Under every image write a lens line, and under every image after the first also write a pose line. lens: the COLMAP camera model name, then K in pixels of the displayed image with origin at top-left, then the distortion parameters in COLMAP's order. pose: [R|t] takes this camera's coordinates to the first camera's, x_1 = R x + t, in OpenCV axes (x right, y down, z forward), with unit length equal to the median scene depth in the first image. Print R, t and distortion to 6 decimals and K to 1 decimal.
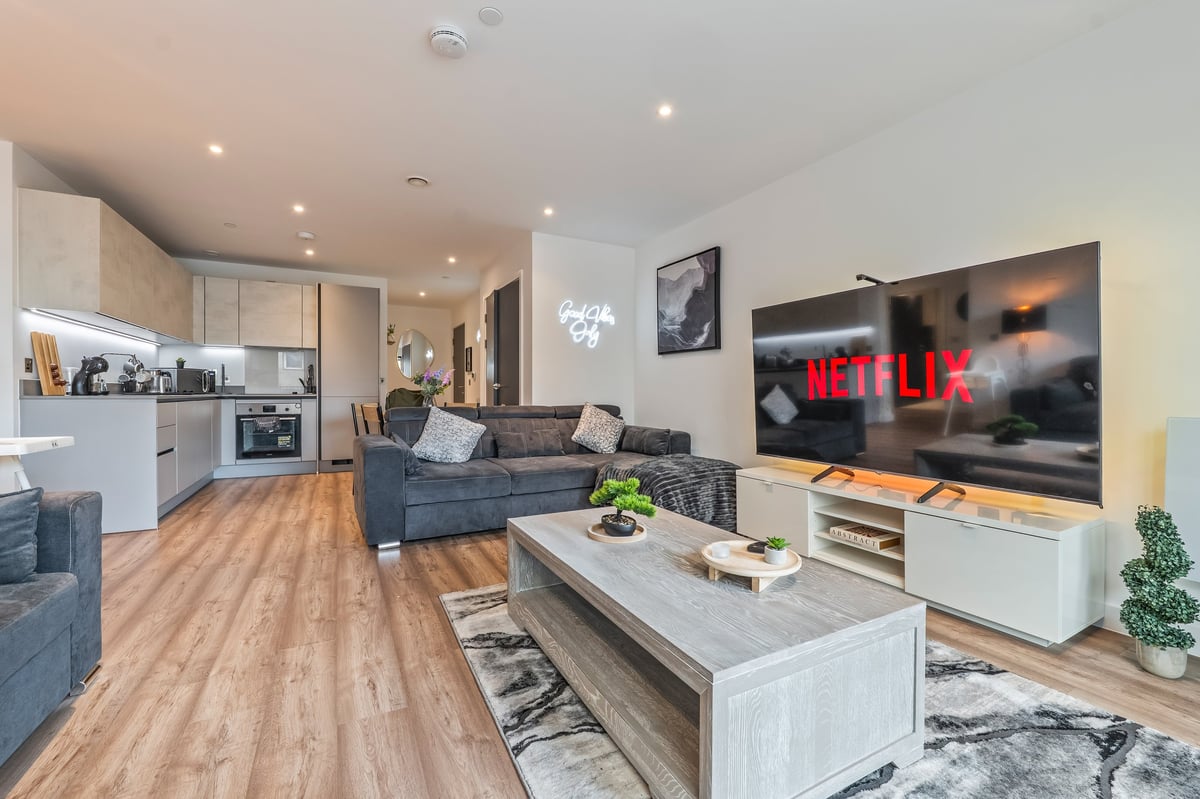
lens RADIAL K [[492.3, 0, 594.6], [0, 492.3, 398.8], [0, 0, 1]] dist [-0.013249, 0.001510]
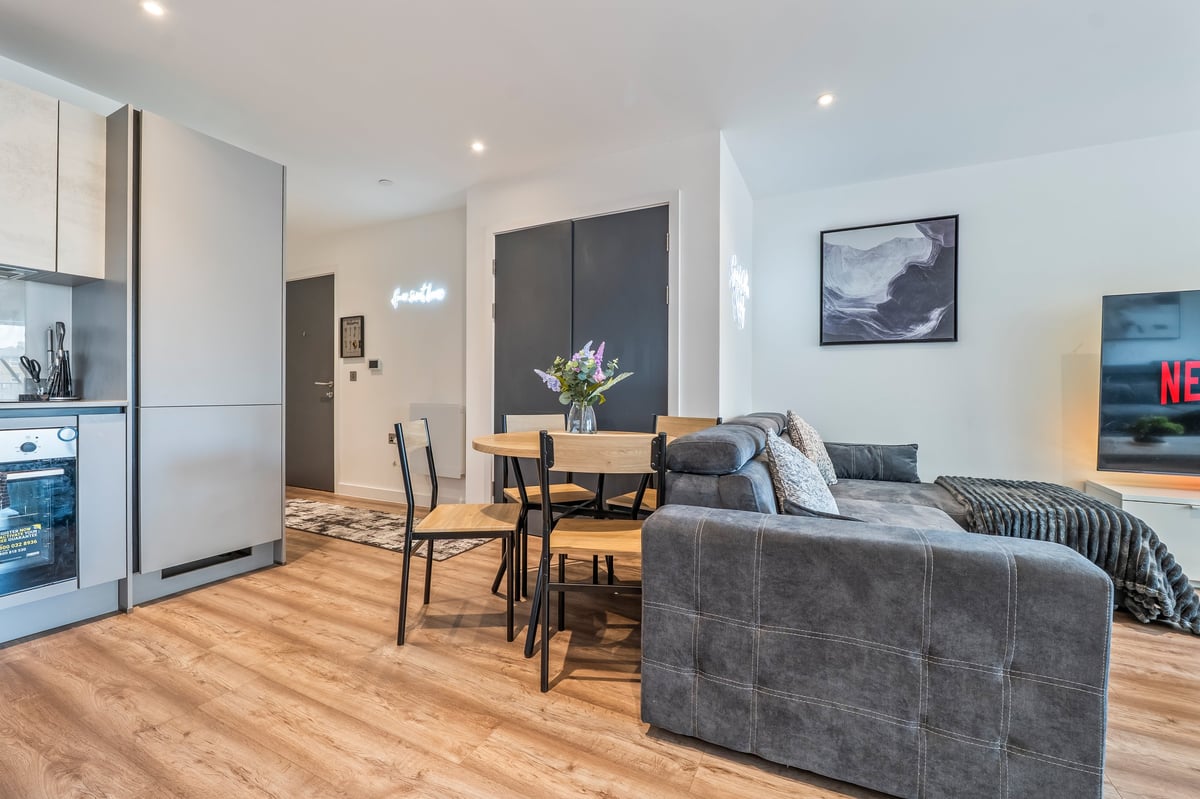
lens RADIAL K [[492.3, 0, 597.8], [0, 492.3, 395.8], [0, 0, 1]] dist [-0.013249, 0.001510]
pose [[0.813709, -0.003805, 0.581260, -0.601026], [0.006087, 0.999980, -0.001975, -0.012794], [-0.581241, 0.005145, 0.813716, 0.597775]]
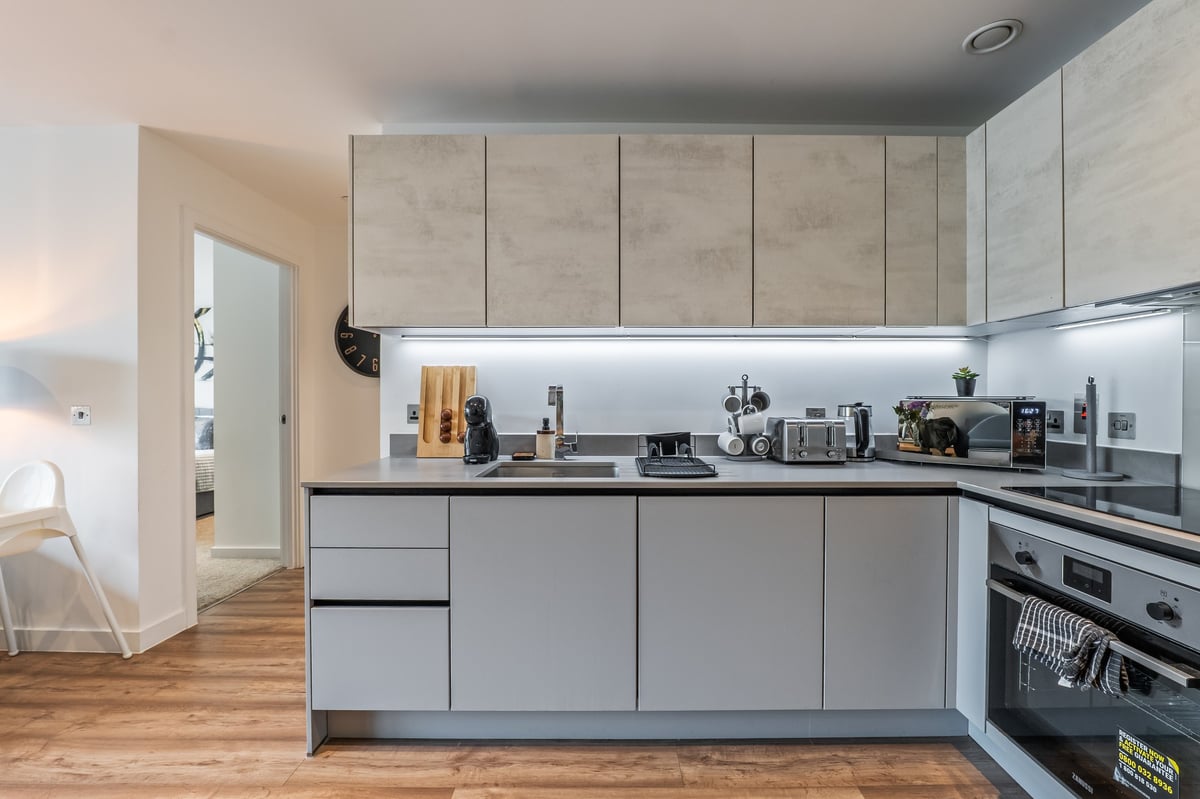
lens RADIAL K [[492.3, 0, 608.4], [0, 492.3, 398.4], [0, 0, 1]] dist [-0.013249, 0.001510]
pose [[-0.467389, 0.002228, -0.884049, -0.439440], [-0.013485, 0.999863, 0.009649, -0.069527], [0.883949, 0.016431, -0.467295, 1.074350]]
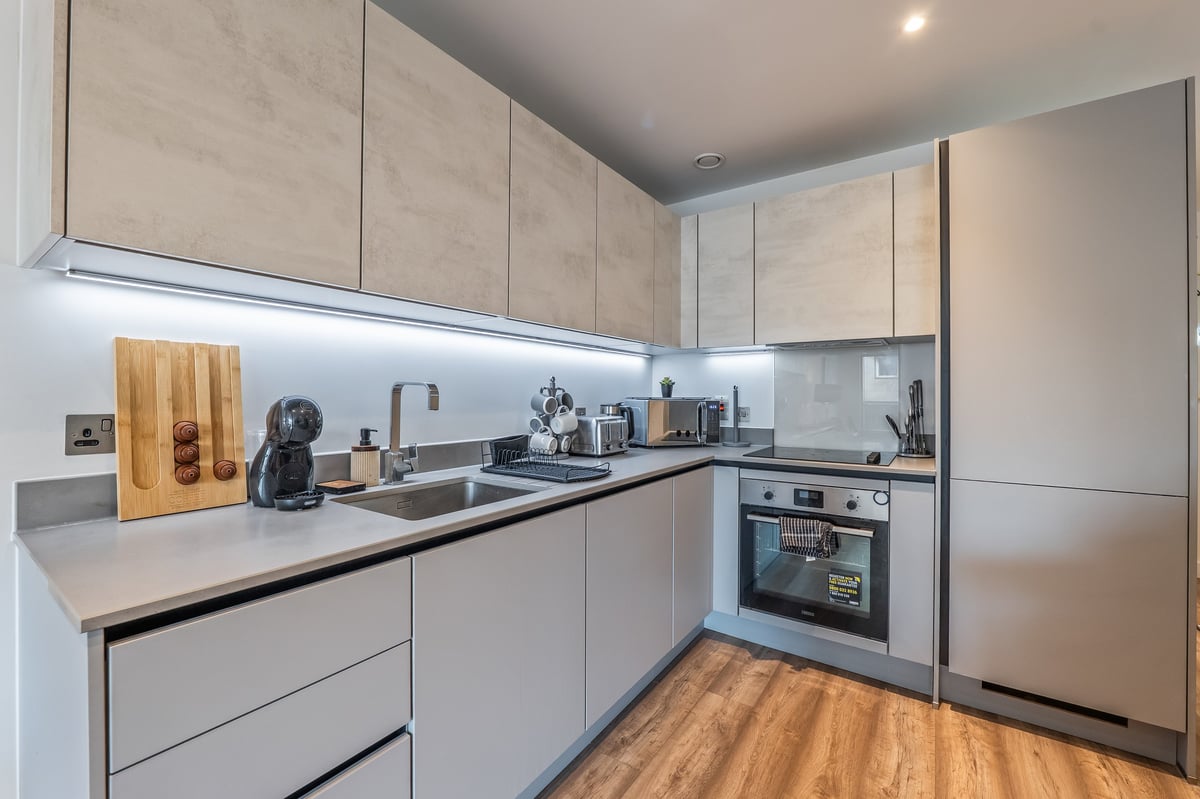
lens RADIAL K [[492.3, 0, 594.1], [0, 492.3, 395.2], [0, 0, 1]] dist [-0.013249, 0.001510]
pose [[0.458117, -0.004377, -0.888881, -0.461417], [-0.012608, 0.999855, -0.011422, -0.066018], [0.888803, 0.016439, 0.457995, 0.781696]]
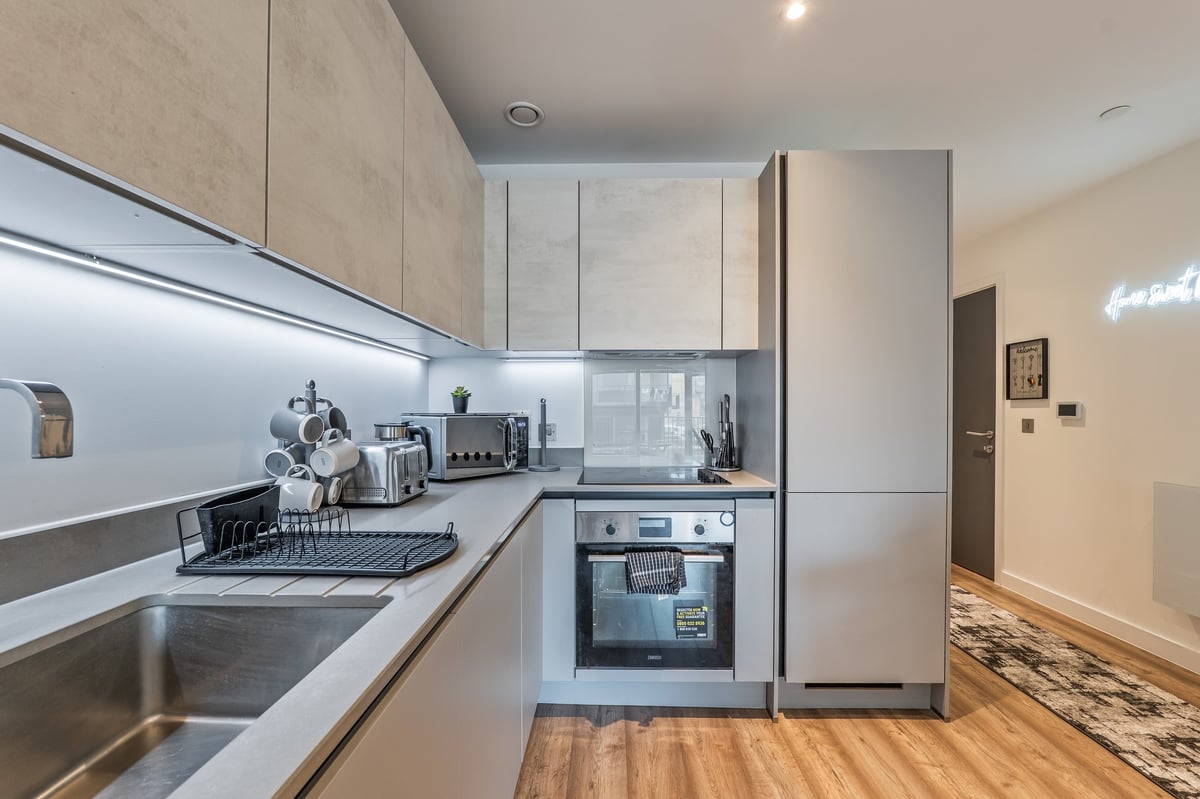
lens RADIAL K [[492.3, 0, 606.3], [0, 492.3, 414.1], [0, 0, 1]] dist [-0.013249, 0.001510]
pose [[0.880595, 0.000178, -0.473869, -0.624740], [-0.002478, 0.999988, -0.004228, -0.068725], [0.473862, 0.004898, 0.880585, 0.796691]]
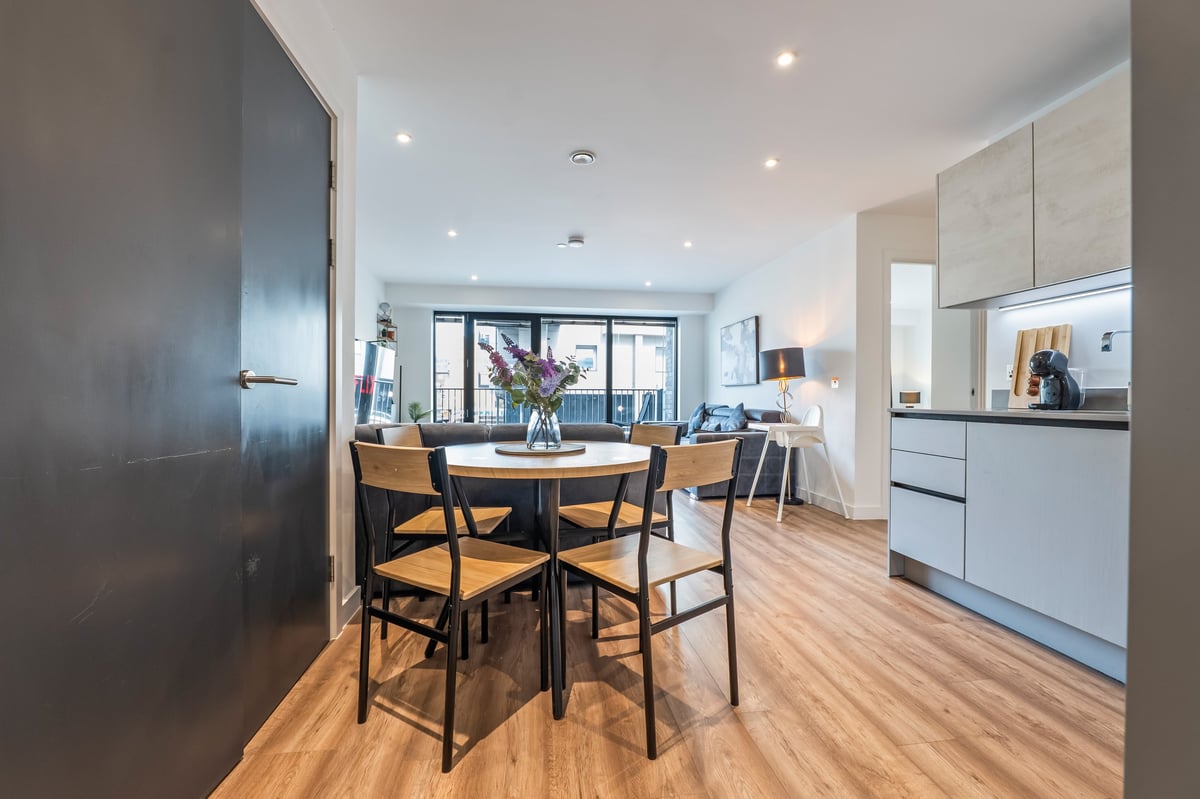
lens RADIAL K [[492.3, 0, 596.7], [0, 492.3, 401.3], [0, 0, 1]] dist [-0.013249, 0.001510]
pose [[-0.939252, -0.009941, 0.343085, -0.521904], [-0.003148, 0.999788, 0.020351, -0.022872], [-0.343214, 0.018035, -0.939084, 1.379122]]
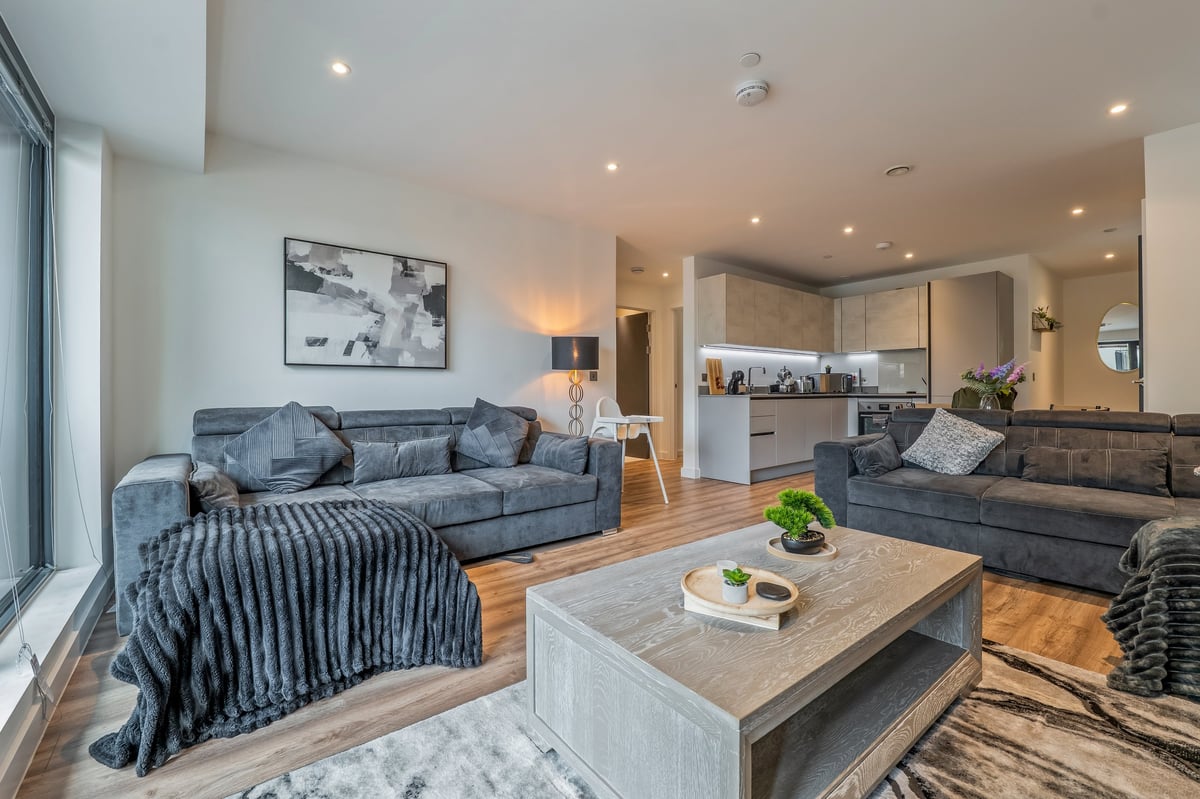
lens RADIAL K [[492.3, 0, 597.4], [0, 492.3, 393.1], [0, 0, 1]] dist [-0.013249, 0.001510]
pose [[0.188519, -0.001046, -0.982069, 0.348396], [-0.007284, 0.999970, -0.002464, -0.003778], [0.982043, 0.007617, 0.188506, 0.187853]]
